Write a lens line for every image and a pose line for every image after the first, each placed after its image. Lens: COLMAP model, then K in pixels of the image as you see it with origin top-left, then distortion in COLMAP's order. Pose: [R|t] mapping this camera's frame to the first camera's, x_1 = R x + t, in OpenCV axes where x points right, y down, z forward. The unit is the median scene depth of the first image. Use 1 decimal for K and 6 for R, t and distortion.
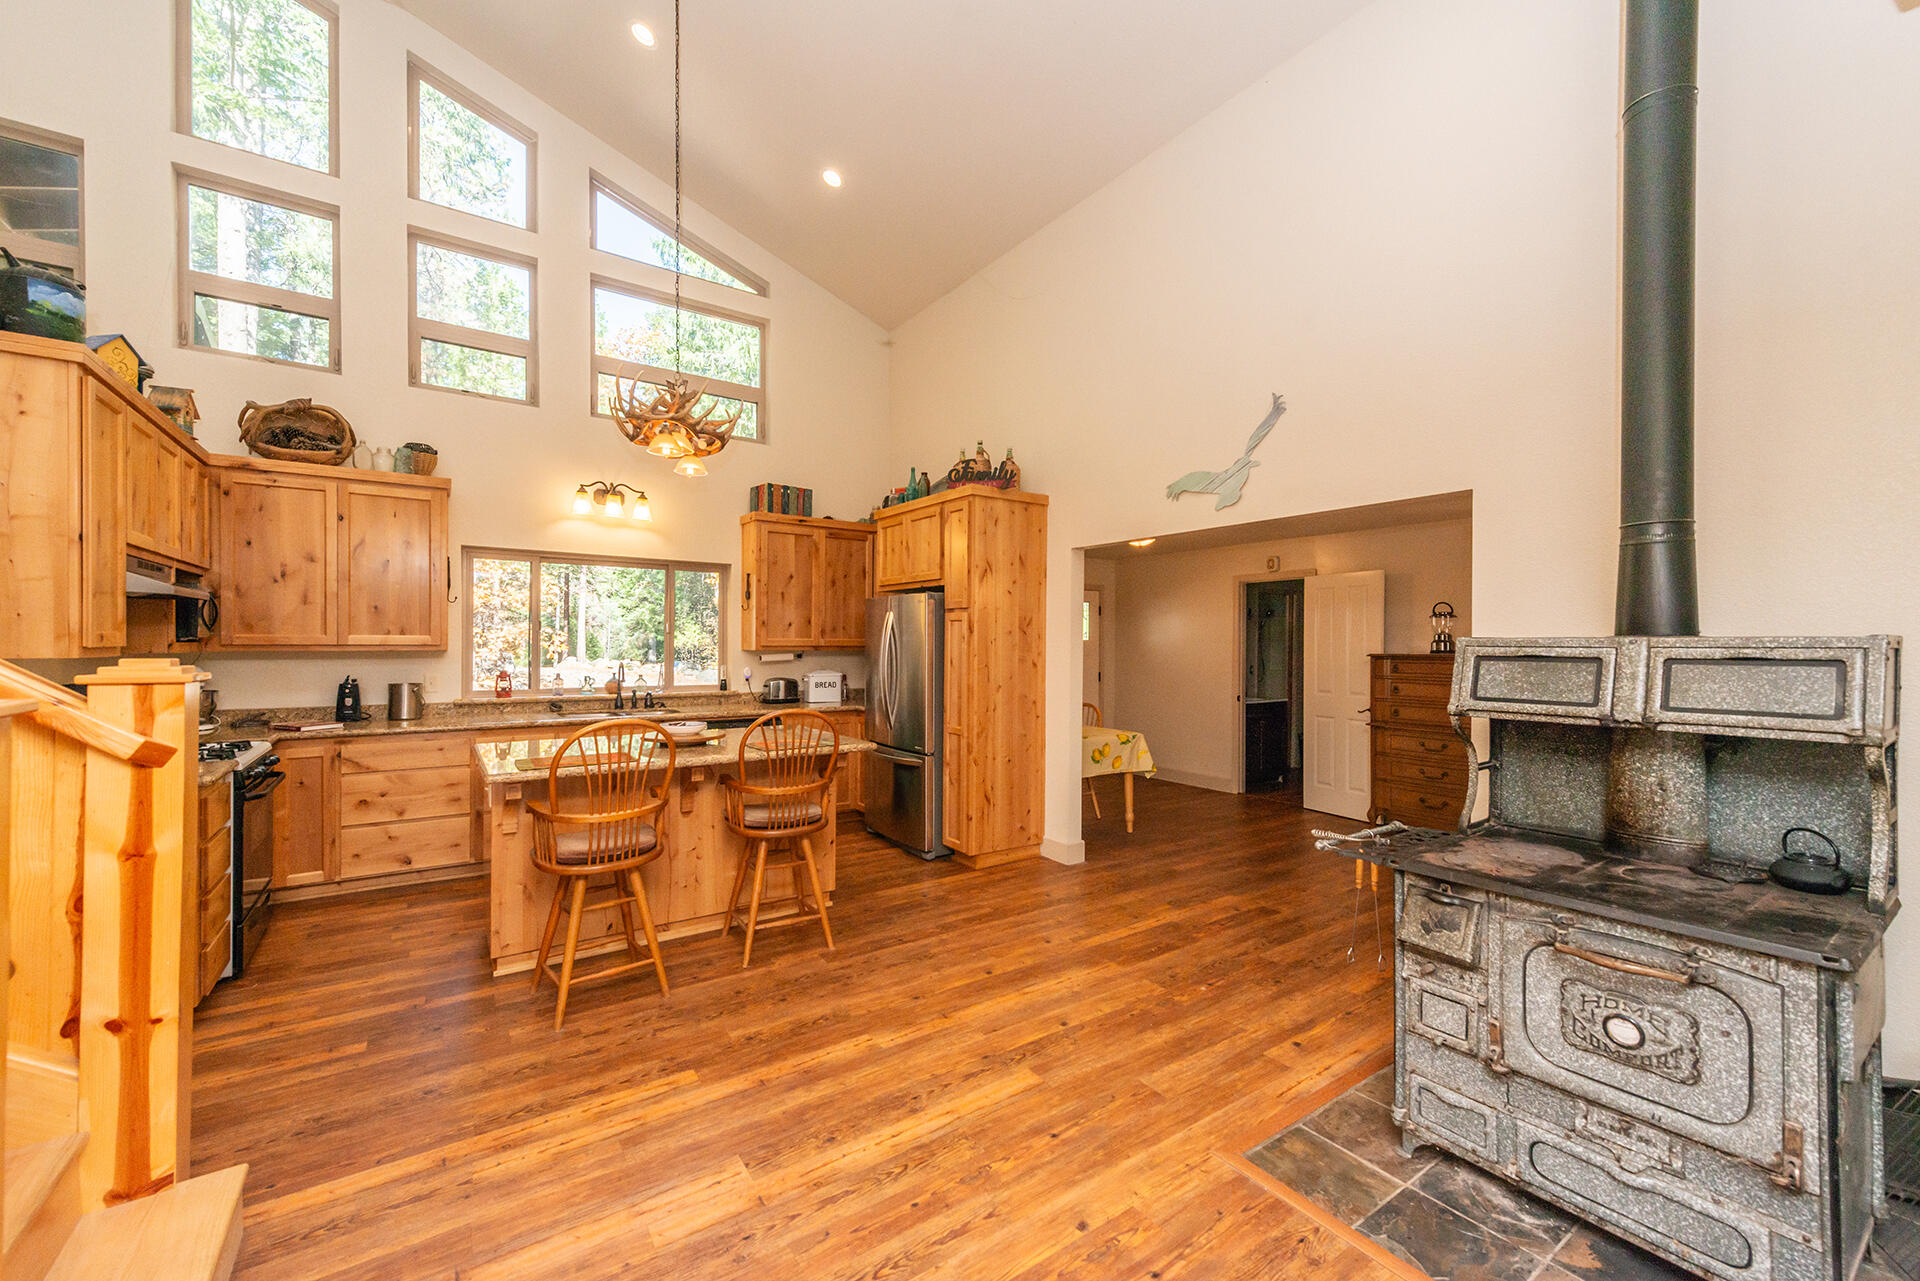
lens RADIAL K [[755.2, 0, 956.8], [0, 755.2, 652.9], [0, 0, 1]] dist [0.007897, -0.000735]
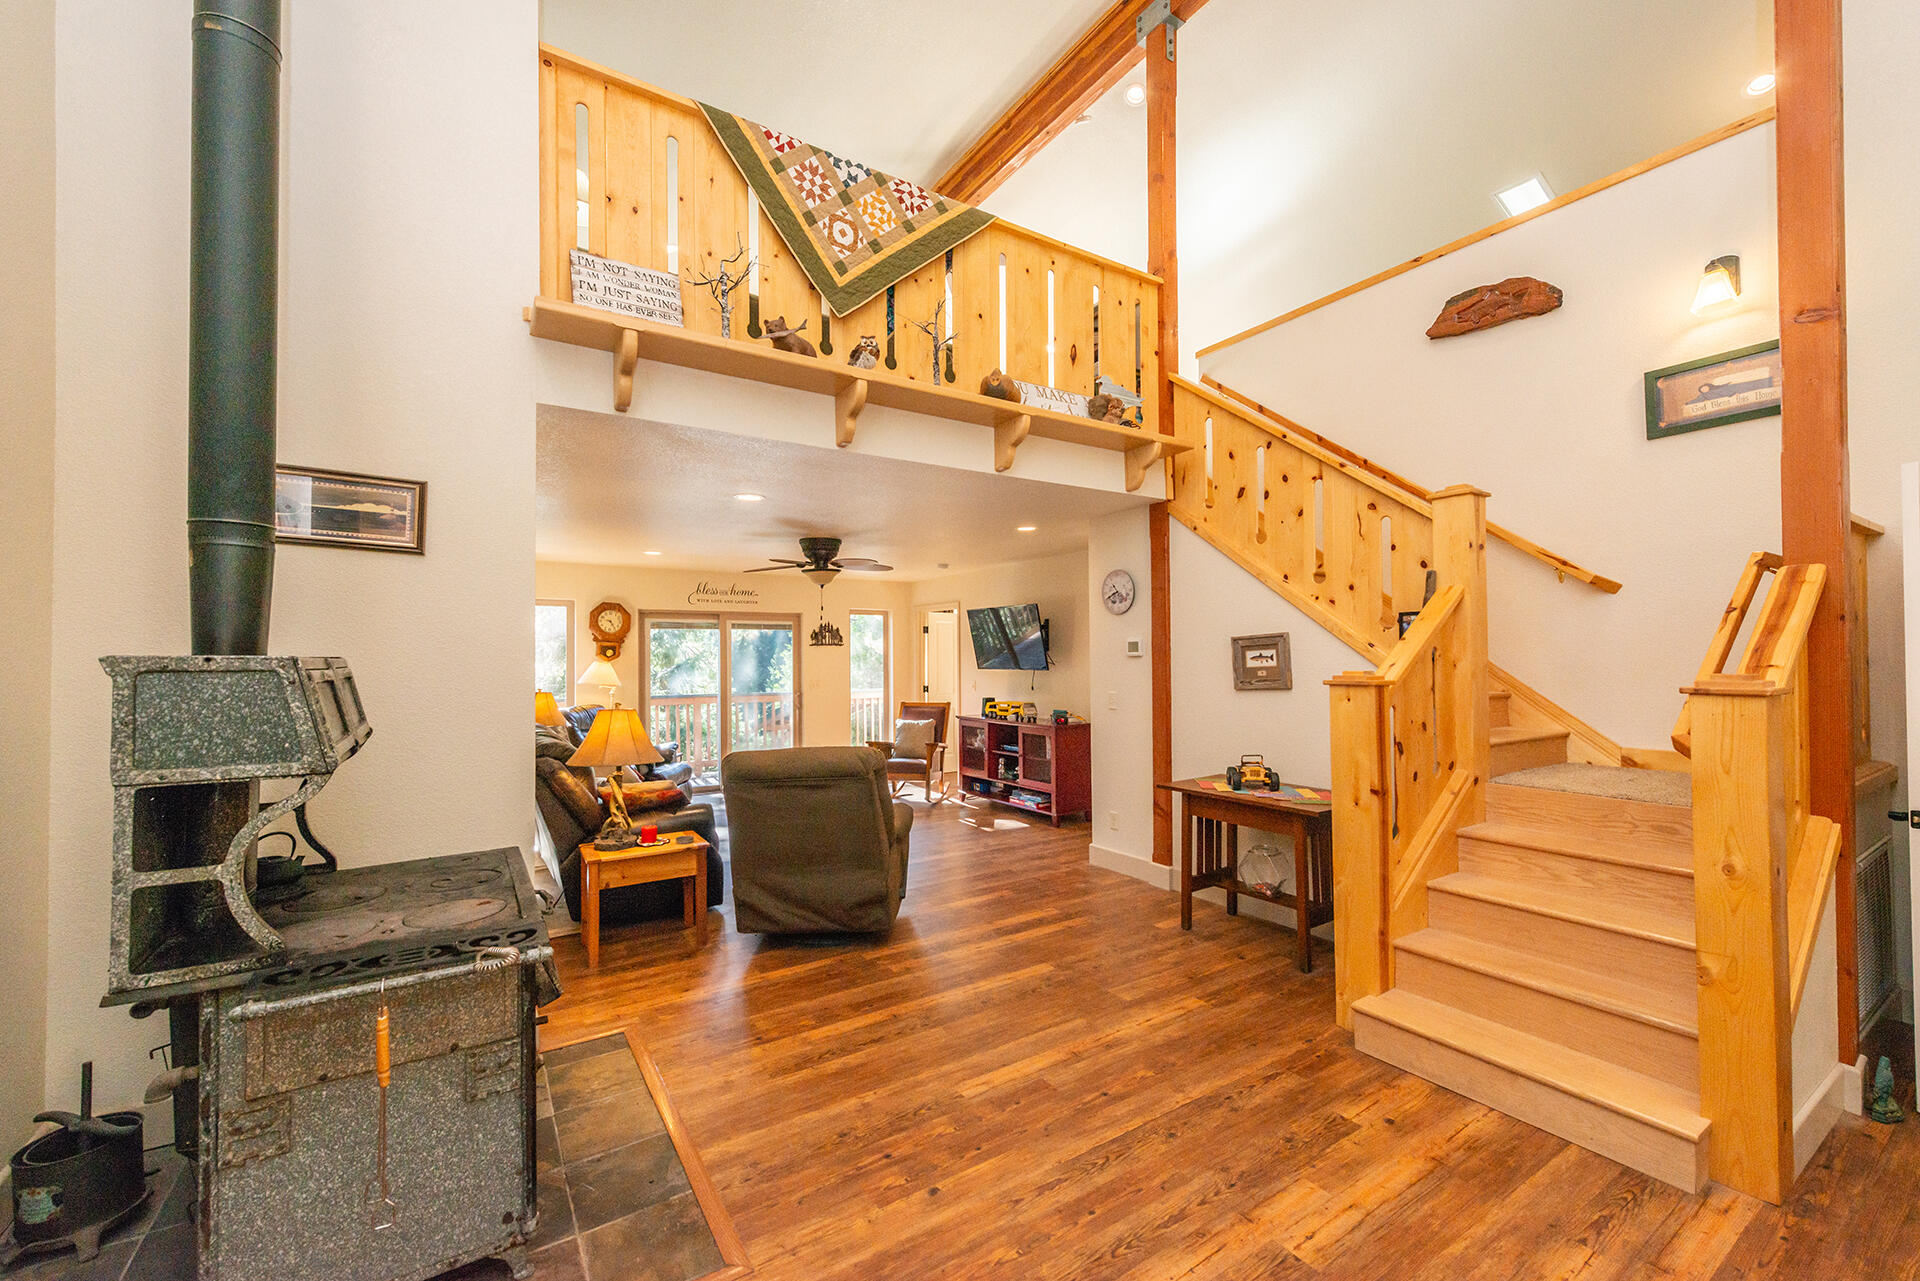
lens RADIAL K [[755.2, 0, 954.6], [0, 755.2, 647.3], [0, 0, 1]] dist [0.007897, -0.000735]
pose [[-0.999508, 0.000707, 0.031343, 0.037100], [0.000641, 0.999998, -0.002119, -0.011848], [-0.031345, -0.002098, -0.999506, 0.780487]]
